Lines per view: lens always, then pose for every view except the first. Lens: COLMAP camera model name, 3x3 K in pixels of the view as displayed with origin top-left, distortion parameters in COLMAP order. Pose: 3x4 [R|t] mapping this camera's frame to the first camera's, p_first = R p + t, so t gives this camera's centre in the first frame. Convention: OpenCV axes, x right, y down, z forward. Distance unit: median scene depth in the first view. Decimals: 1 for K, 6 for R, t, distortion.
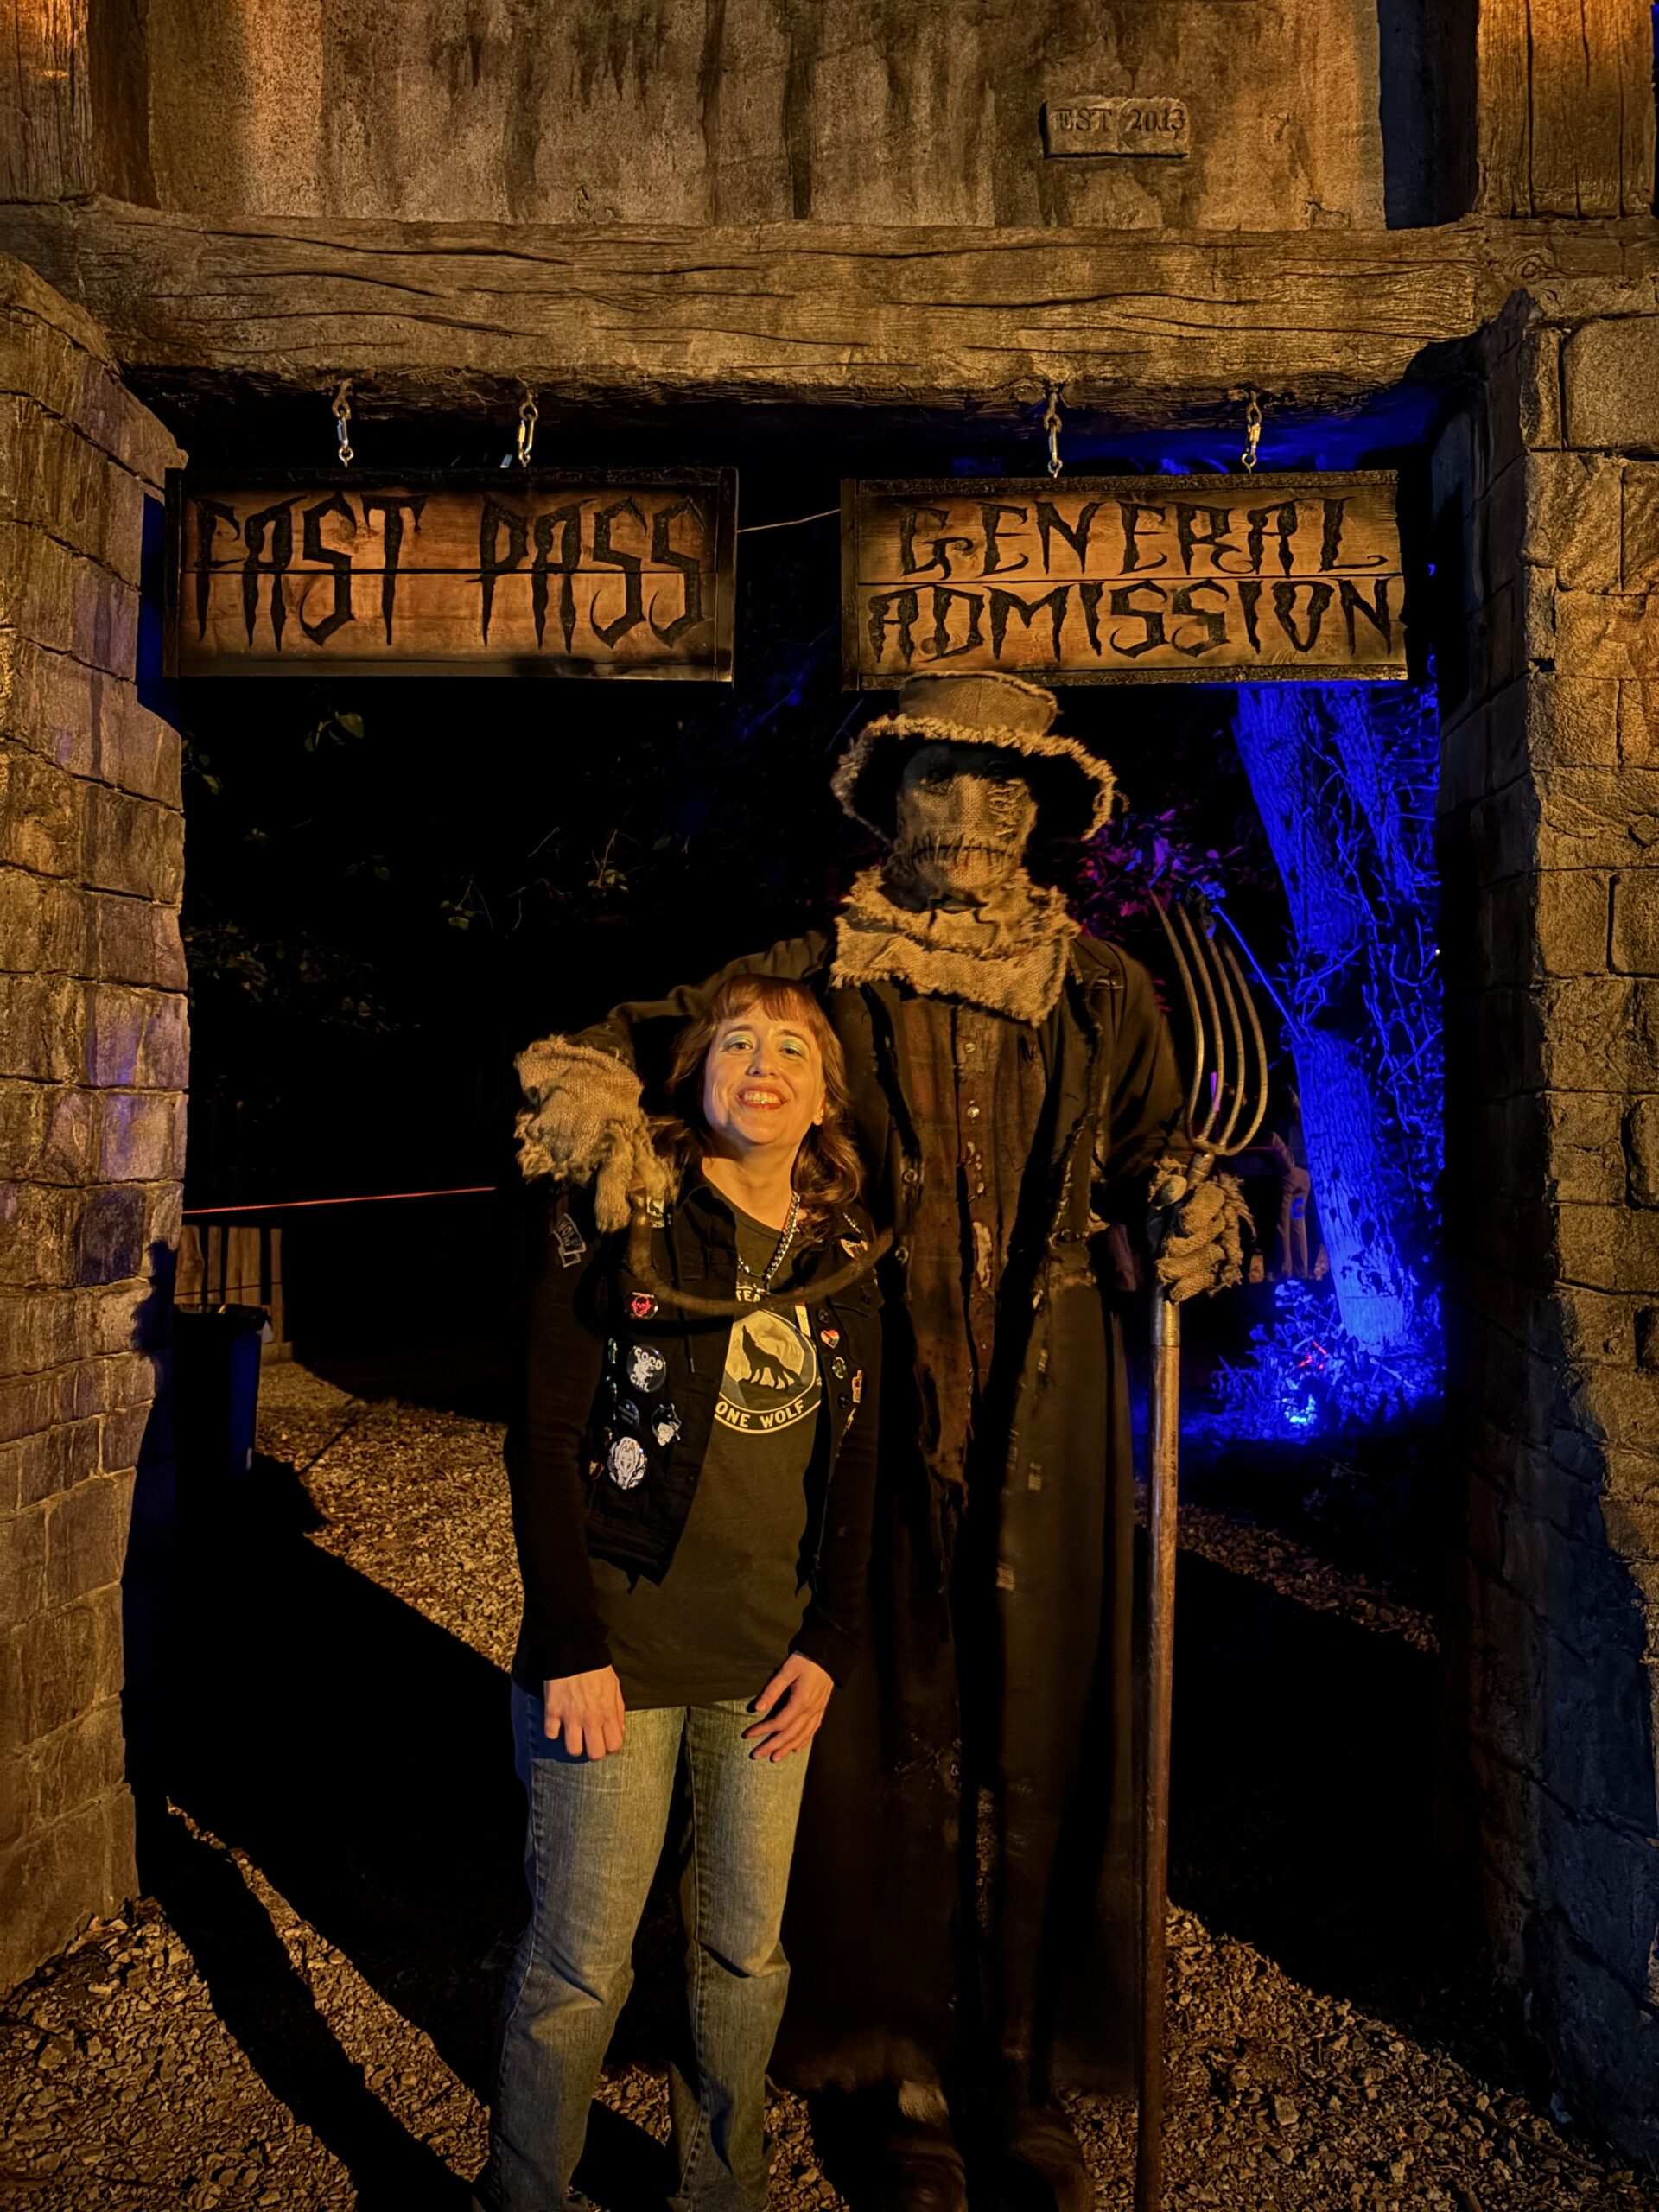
lens RADIAL K [[1653.6, 0, 838.1], [0, 1653.6, 1105.4], [0, 0, 1]] dist [0.027651, -0.043264]
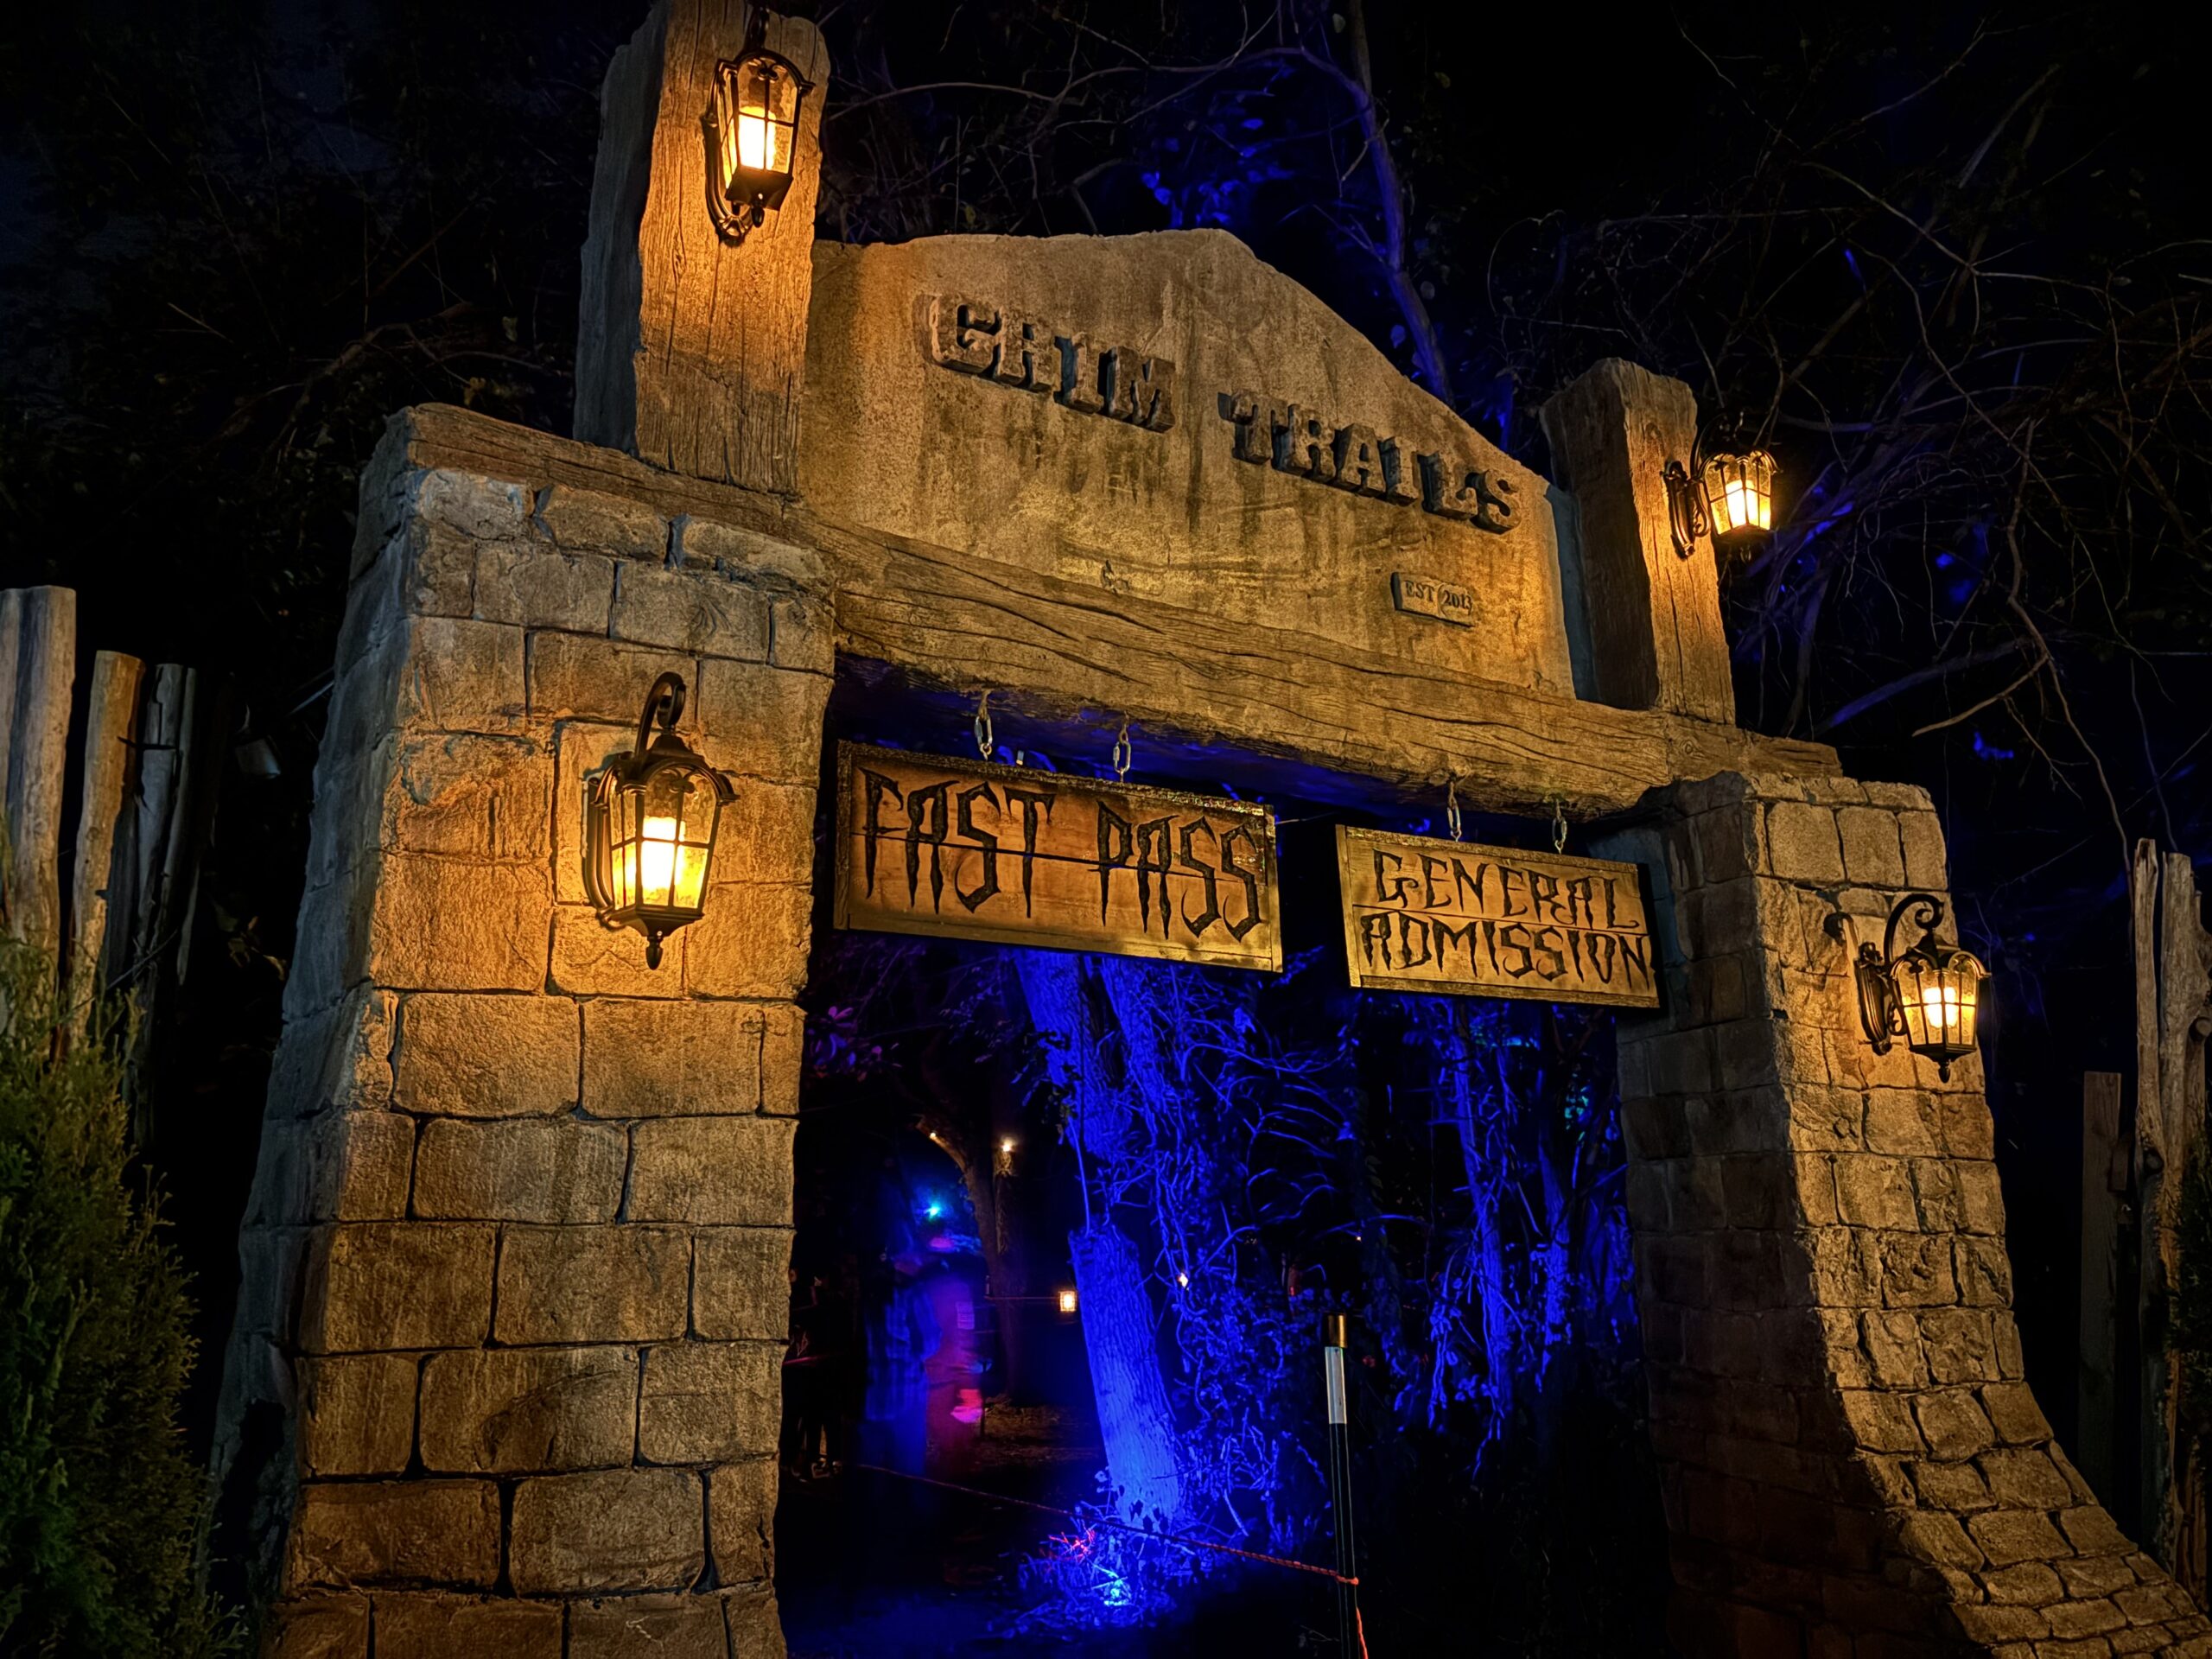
lens RADIAL K [[1653.6, 0, 1111.2], [0, 1653.6, 827.4], [0, 0, 1]] dist [0.027651, -0.043264]
pose [[0.853292, 0.119243, 0.507617, -0.804722], [0.017128, 0.966566, -0.255845, -0.048735], [-0.521153, 0.227005, 0.822720, 0.032331]]
